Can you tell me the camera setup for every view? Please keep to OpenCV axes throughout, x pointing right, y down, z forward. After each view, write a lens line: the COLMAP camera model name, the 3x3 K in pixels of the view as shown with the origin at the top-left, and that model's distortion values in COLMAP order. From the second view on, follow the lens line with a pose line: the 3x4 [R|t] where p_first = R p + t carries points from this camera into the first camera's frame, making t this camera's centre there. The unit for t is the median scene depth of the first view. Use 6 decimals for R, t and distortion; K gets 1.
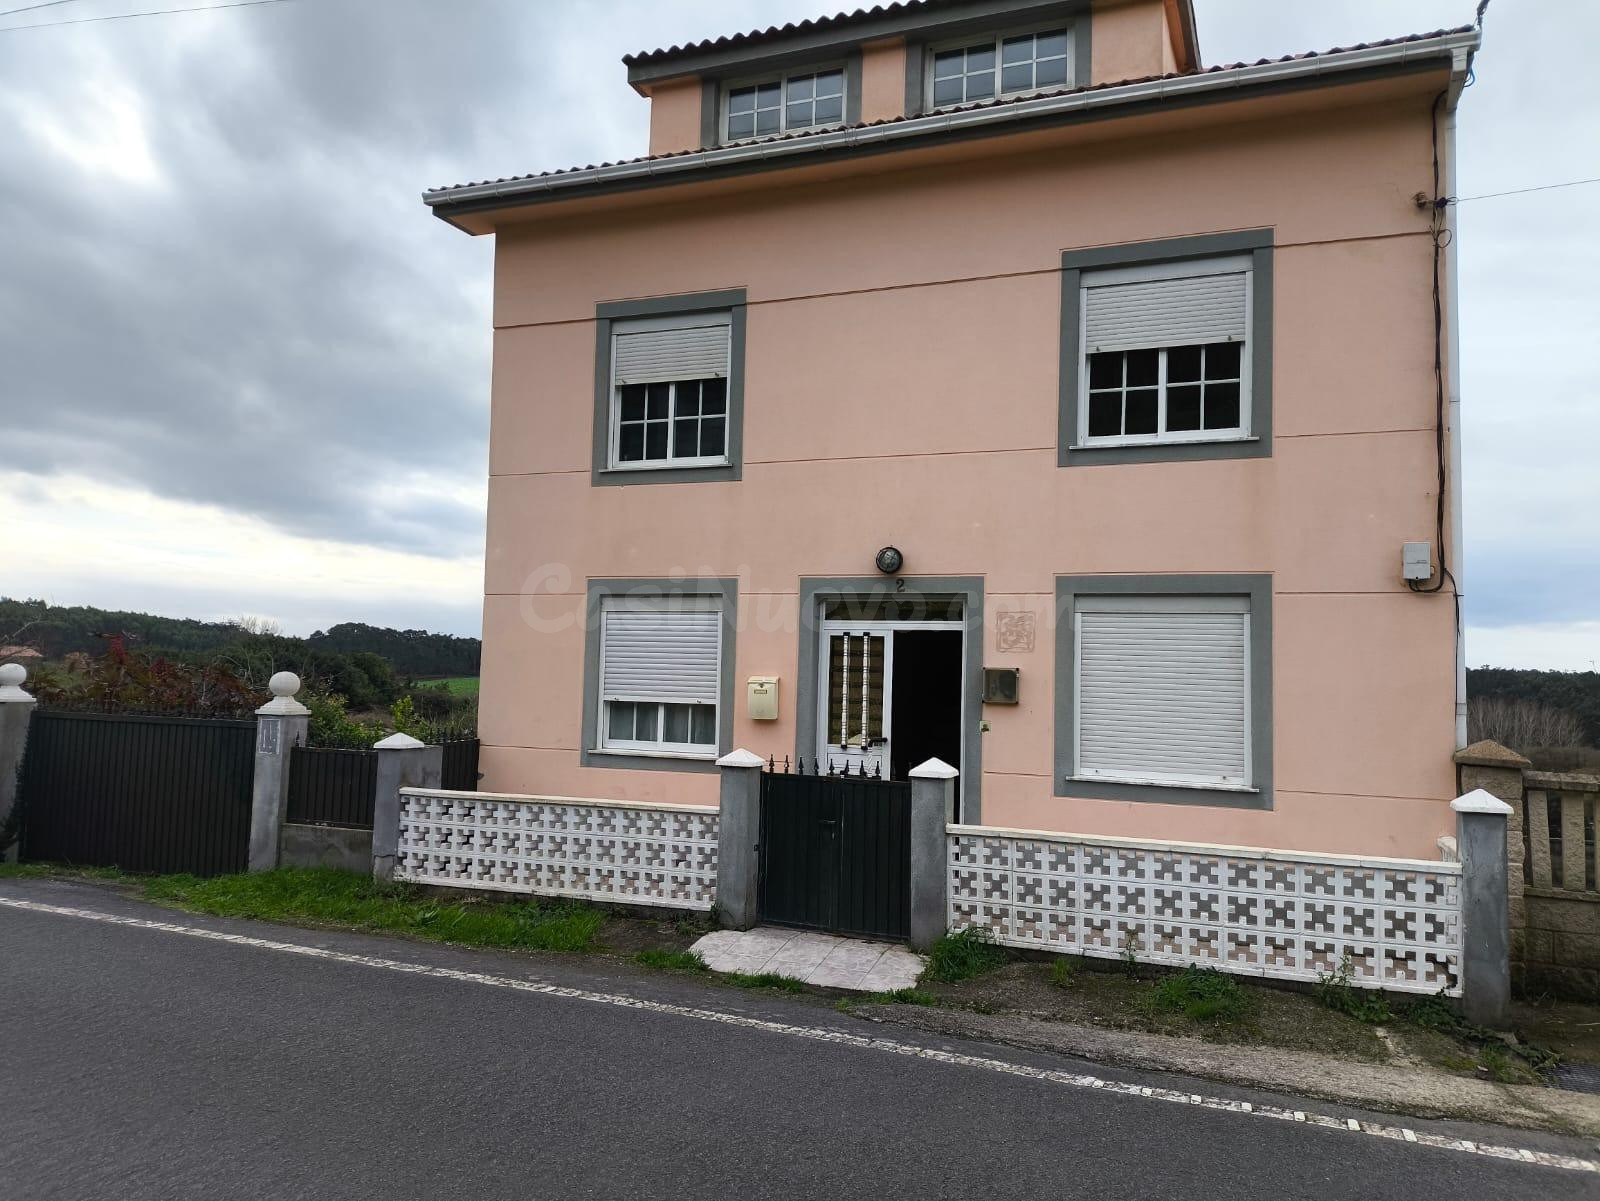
lens RADIAL K [[1174.9, 0, 800.0], [0, 1174.9, 600.5], [0, 0, 1]] dist [0.127861, -0.188894]
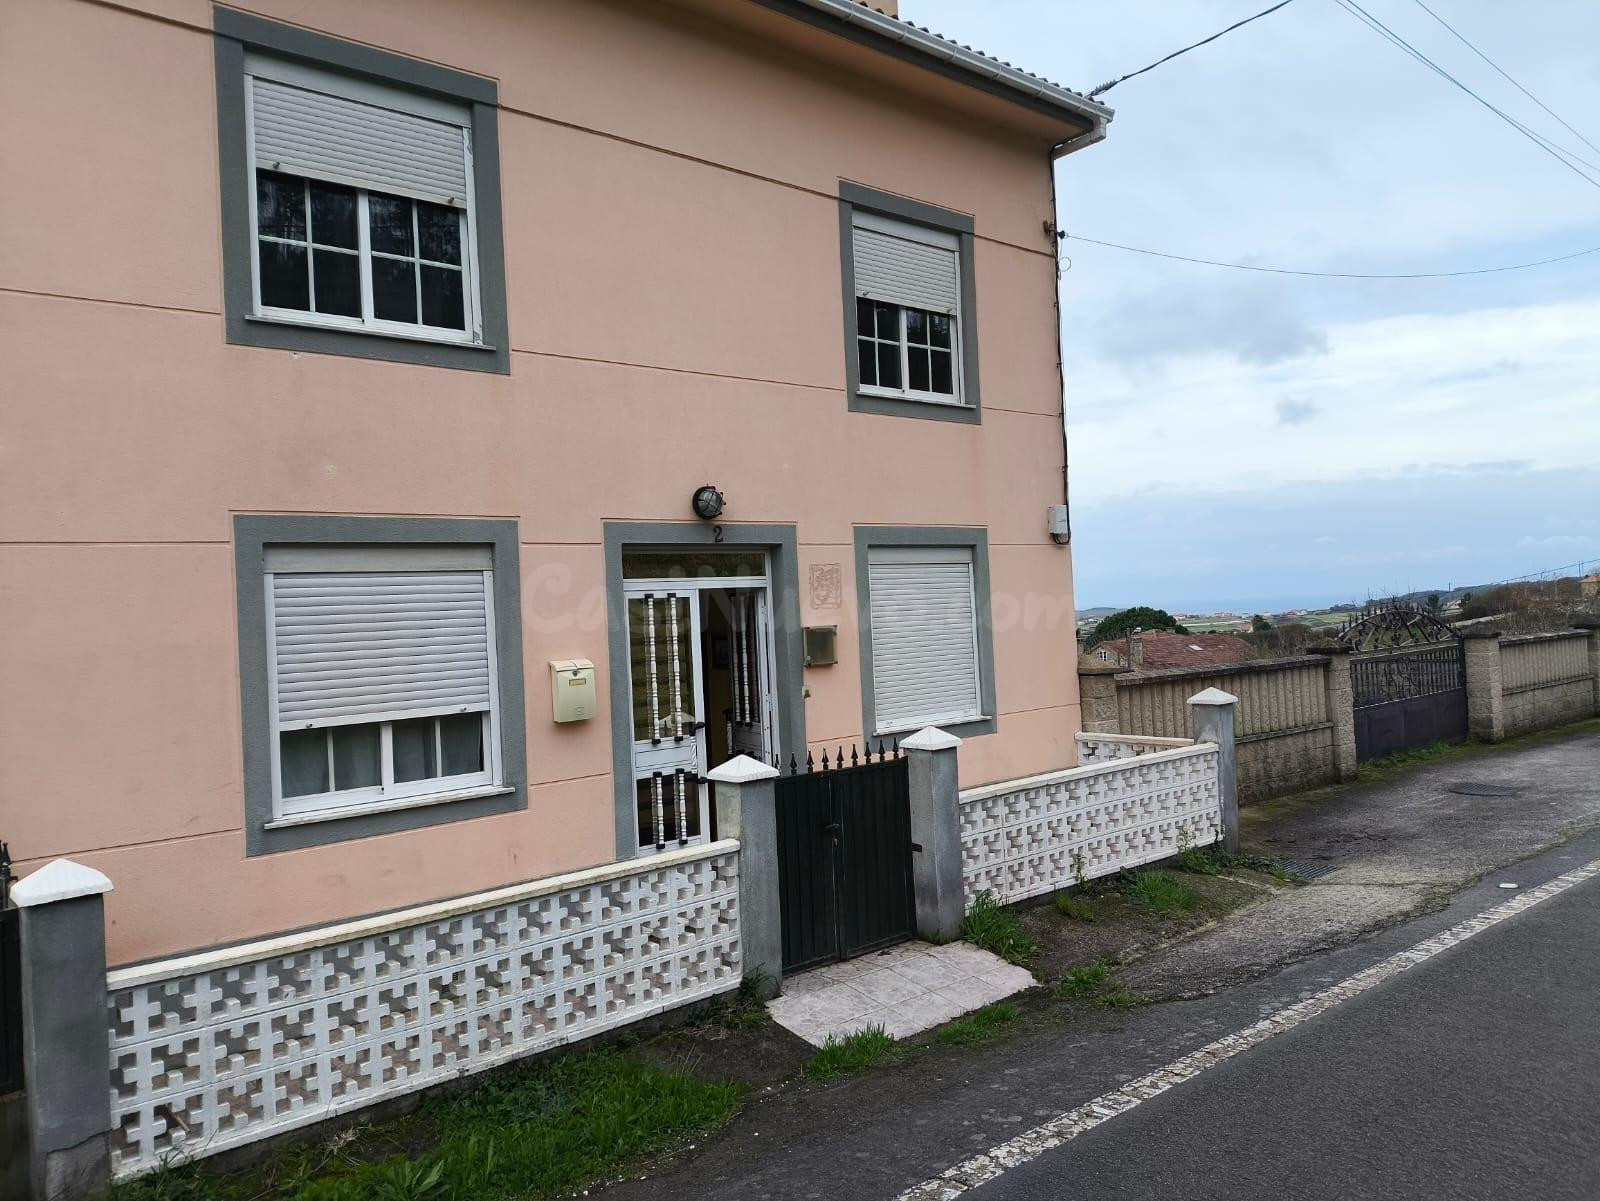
lens RADIAL K [[1174.9, 0, 800.0], [0, 1174.9, 600.5], [0, 0, 1]] dist [0.127861, -0.188894]
pose [[0.452263, -0.040263, 0.890975, -0.629038], [0.001162, 0.999006, 0.044555, -0.003353], [-0.891884, -0.019115, 0.451861, 0.585781]]
